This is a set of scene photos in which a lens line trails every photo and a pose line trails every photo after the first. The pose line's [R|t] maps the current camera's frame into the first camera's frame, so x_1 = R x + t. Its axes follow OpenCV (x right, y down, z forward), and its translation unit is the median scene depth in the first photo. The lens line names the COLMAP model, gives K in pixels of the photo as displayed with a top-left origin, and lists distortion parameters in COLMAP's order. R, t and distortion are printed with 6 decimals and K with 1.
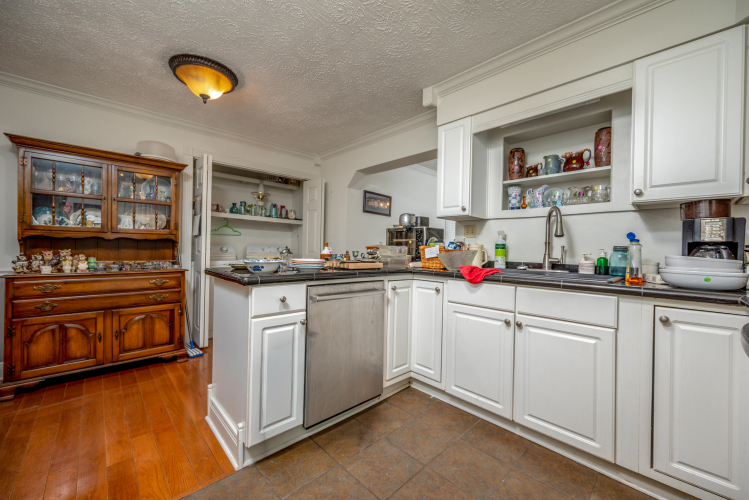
lens RADIAL K [[294.3, 0, 378.8], [0, 294.3, 248.0], [0, 0, 1]] dist [-0.000660, 0.000339]
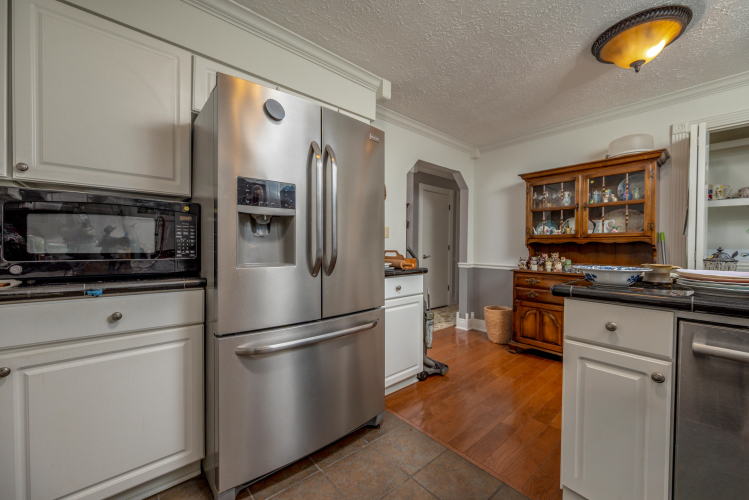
lens RADIAL K [[294.3, 0, 370.5], [0, 294.3, 247.5], [0, 0, 1]] dist [-0.000660, 0.000339]
pose [[-0.057522, -0.011576, -0.998277, 0.243490], [-0.009717, 0.999892, -0.011035, 0.004177], [0.998297, 0.009066, -0.057628, 0.313097]]
